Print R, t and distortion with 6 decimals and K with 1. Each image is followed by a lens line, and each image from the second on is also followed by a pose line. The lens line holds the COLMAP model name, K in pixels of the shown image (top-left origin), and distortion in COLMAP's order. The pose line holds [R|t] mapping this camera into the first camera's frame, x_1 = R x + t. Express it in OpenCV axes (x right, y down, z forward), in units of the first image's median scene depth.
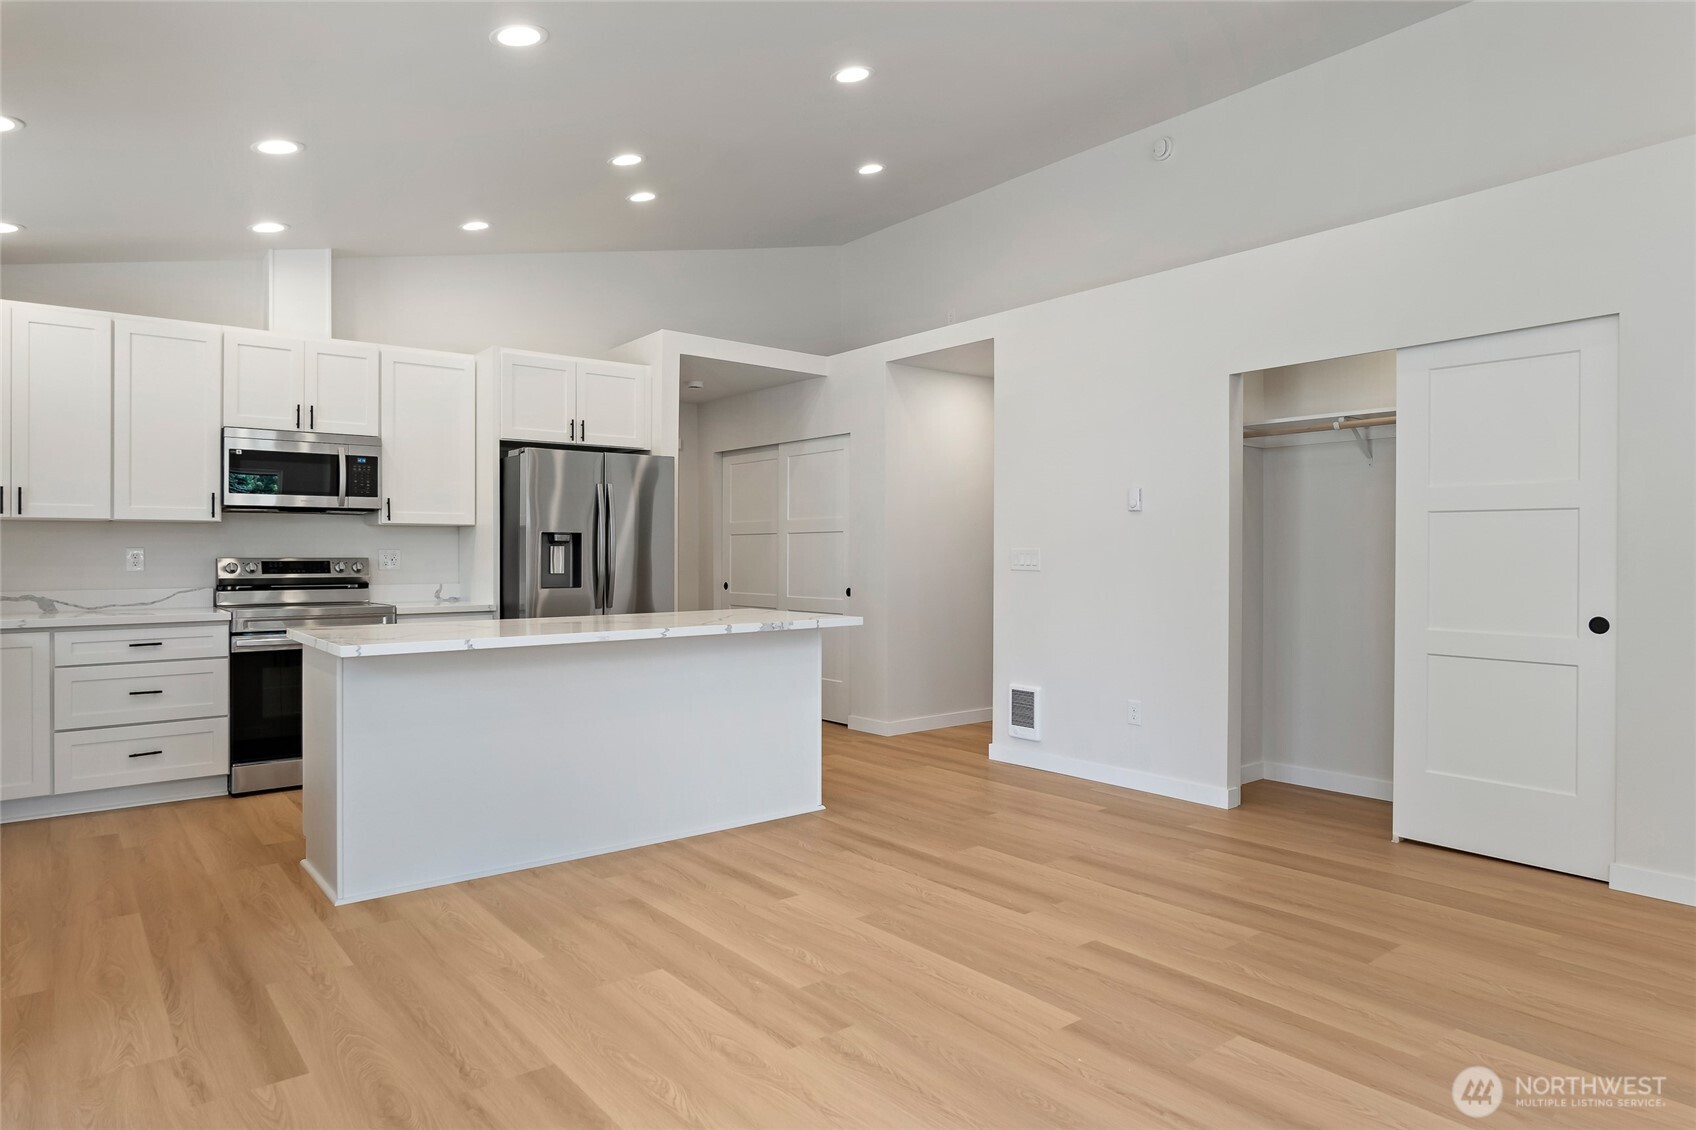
lens RADIAL K [[1004.9, 0, 844.9], [0, 1004.9, 551.0], [0, 0, 1]] dist [-0.007180, 0.002075]
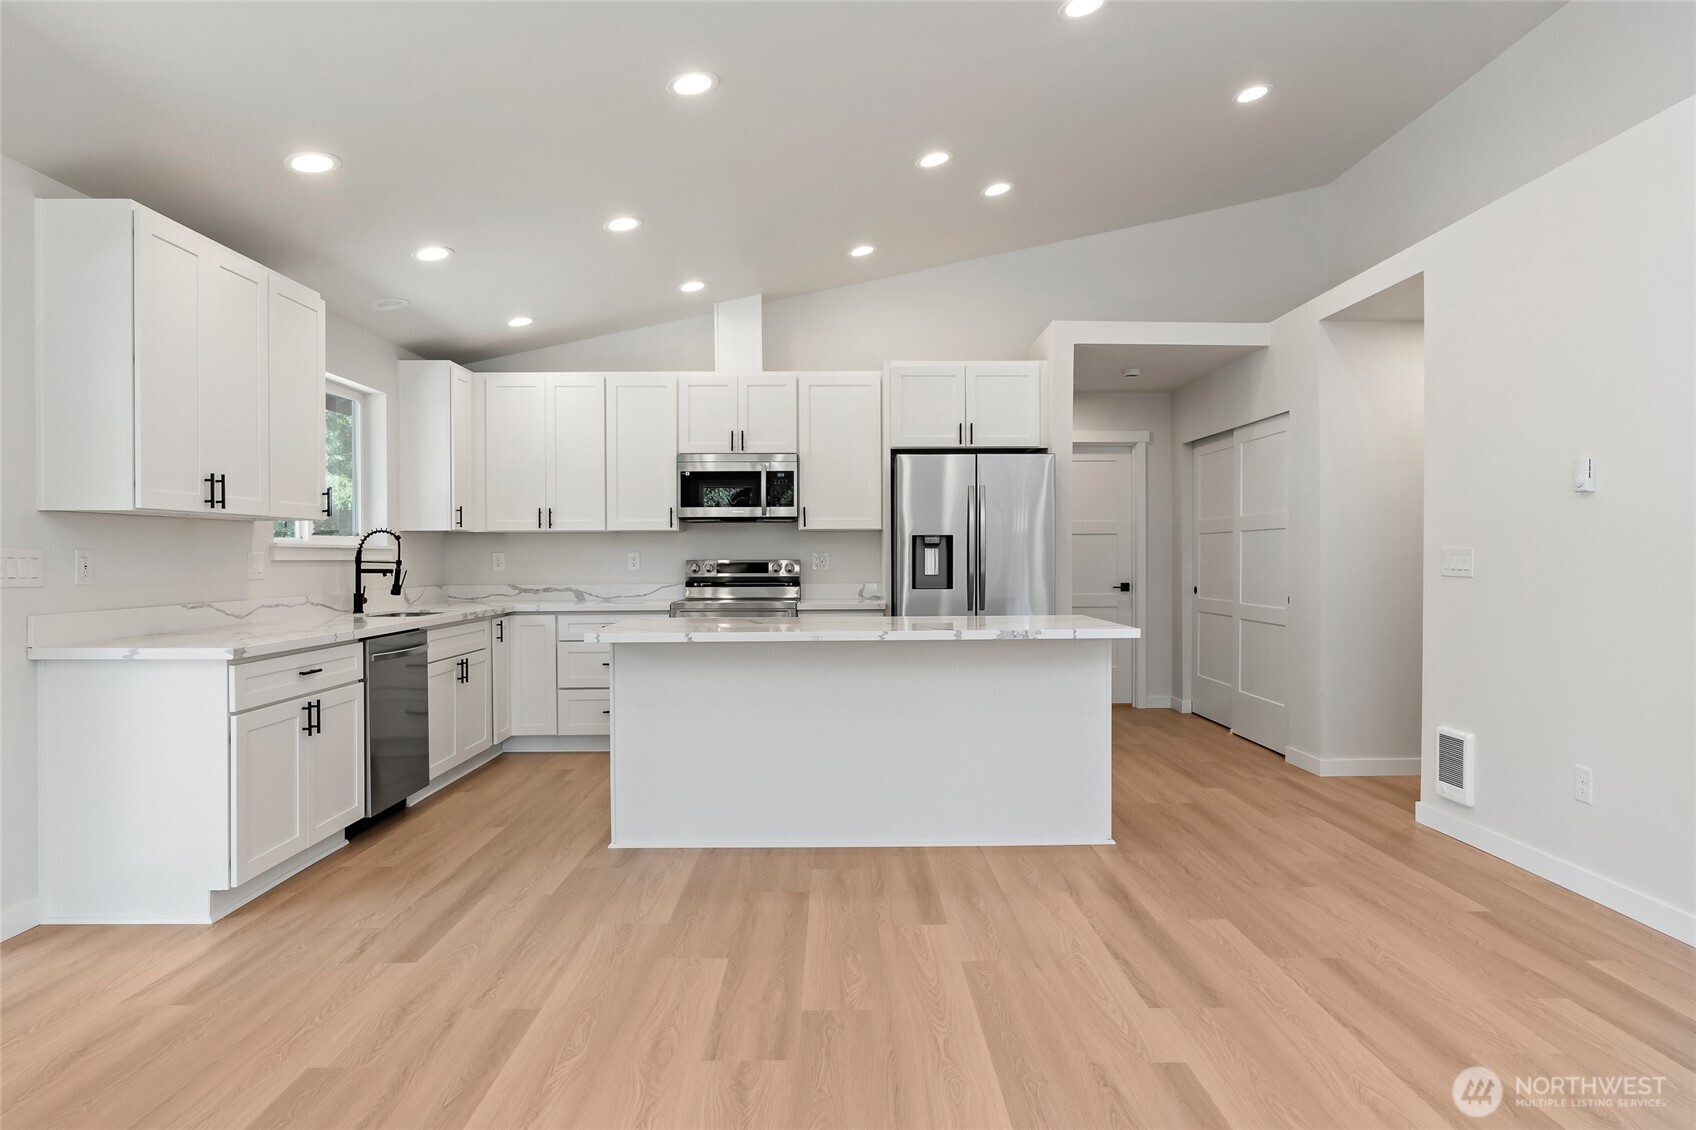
lens RADIAL K [[1008.9, 0, 850.8], [0, 1008.9, 565.0], [0, 0, 1]] dist [-0.007953, 0.000845]
pose [[0.791017, 0.003161, -0.611786, 0.307175], [0.004992, 0.999920, 0.011621, -0.000388], [0.611774, -0.012246, 0.790938, 0.144941]]
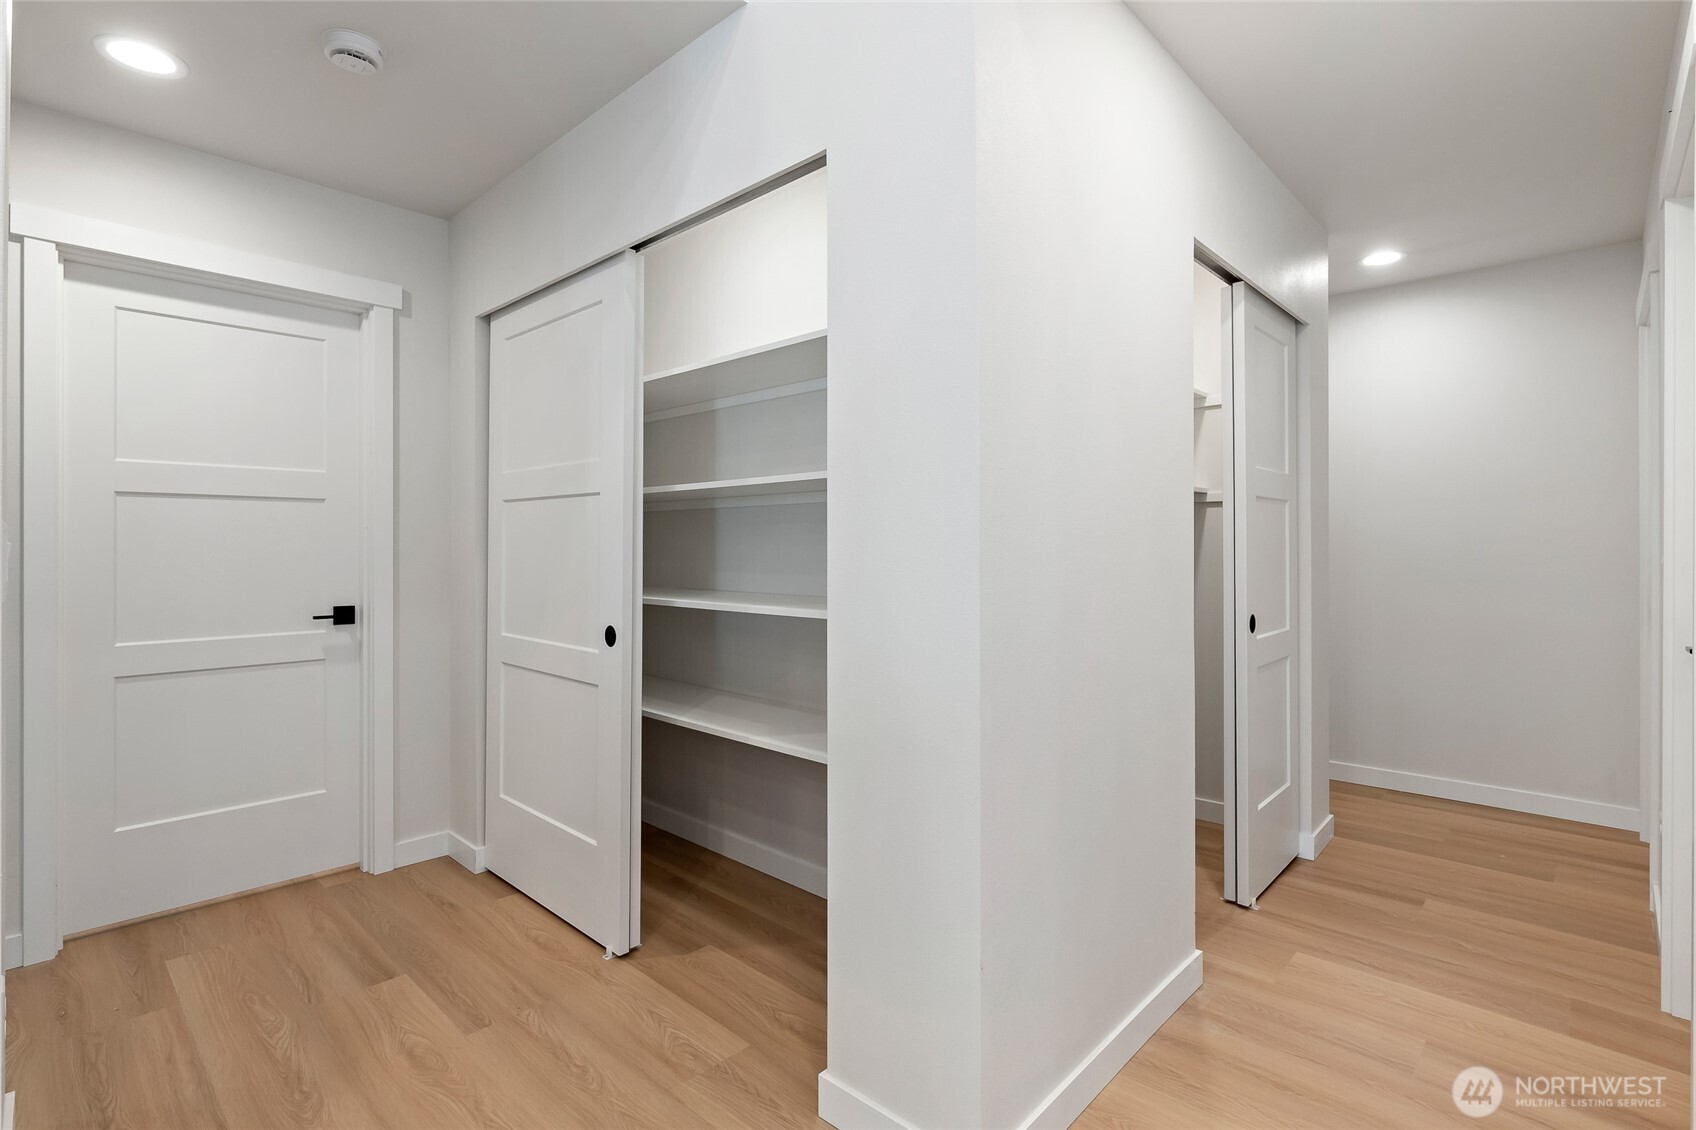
lens RADIAL K [[784.2, 0, 813.2], [0, 784.2, 551.3], [0, 0, 1]] dist [-0.002559, -0.000293]
pose [[0.991335, 0.000218, 0.131354, -0.044412], [-0.001759, 0.999931, 0.011613, 0.000456], [-0.131343, -0.011743, 0.991267, 1.018760]]
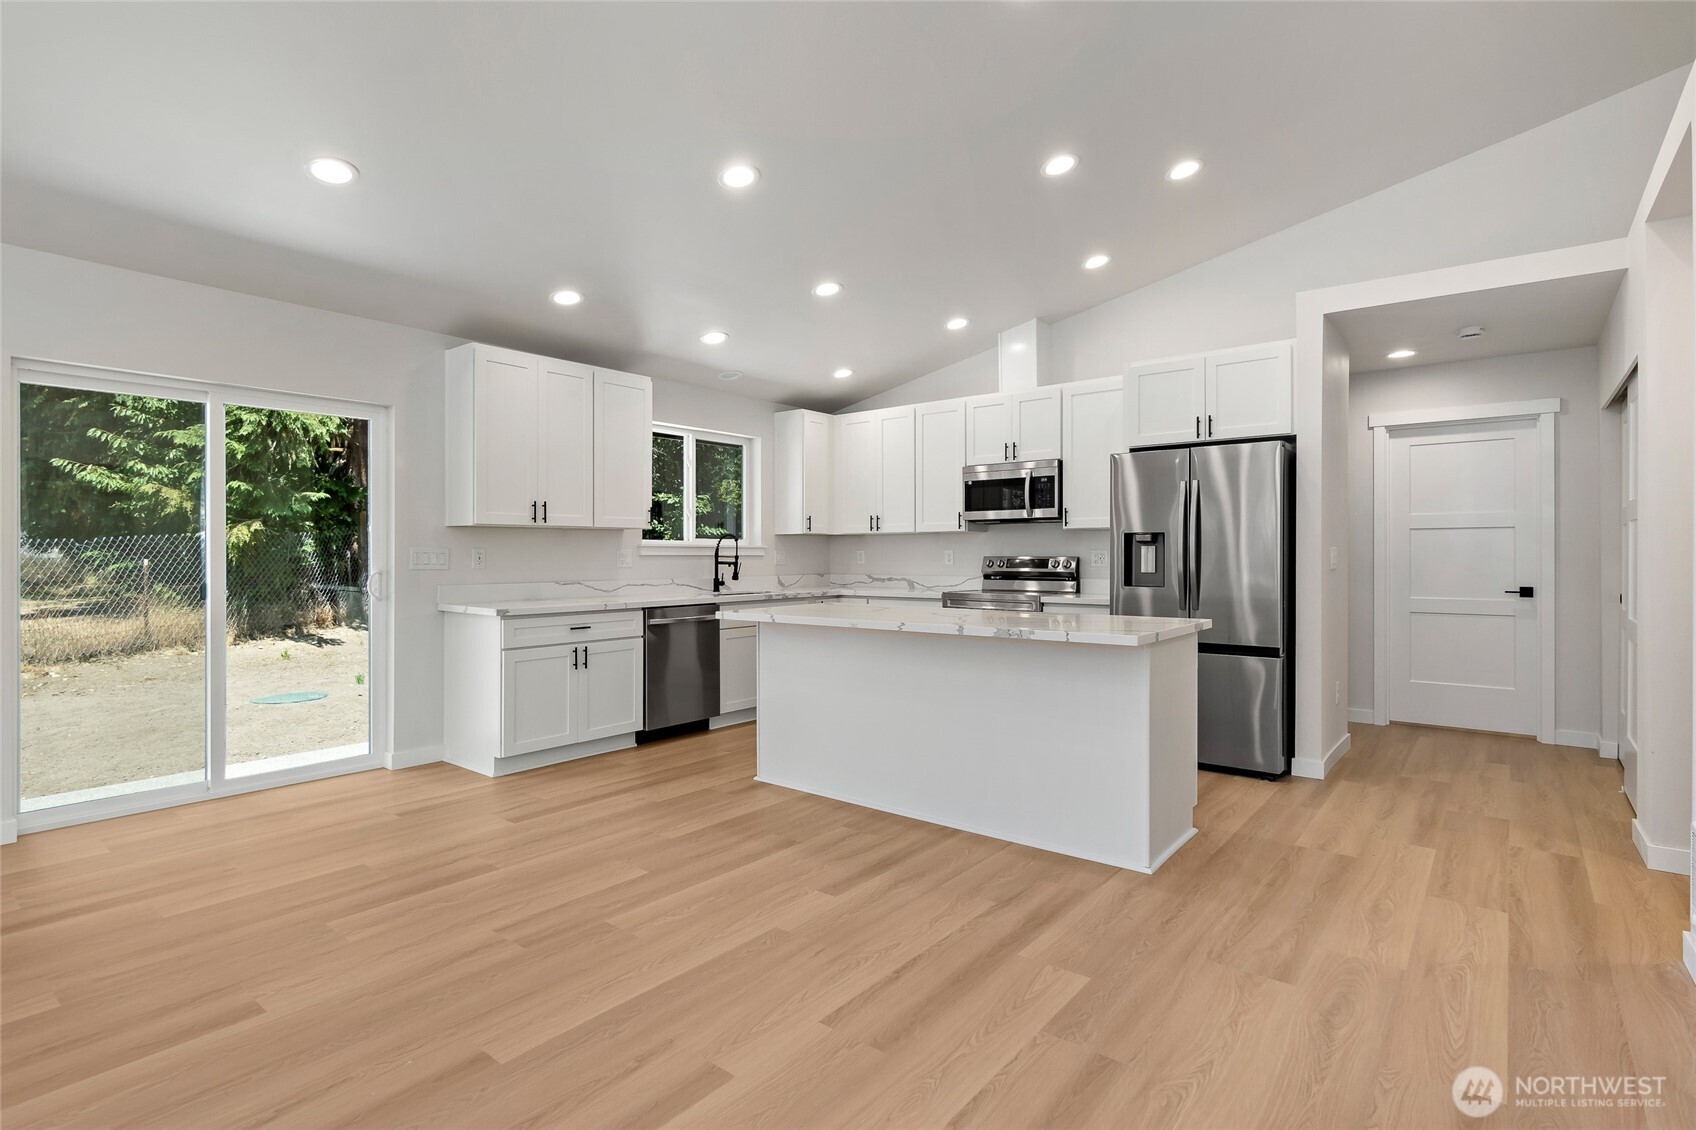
lens RADIAL K [[828.9, 0, 850.3], [0, 828.9, 555.3], [0, 0, 1]] dist [0.001560, -0.000443]
pose [[0.222099, 0.001684, -0.975023, 0.515163], [0.003533, 0.999991, 0.002532, 0.001542], [0.975018, -0.004007, 0.222091, 0.566258]]
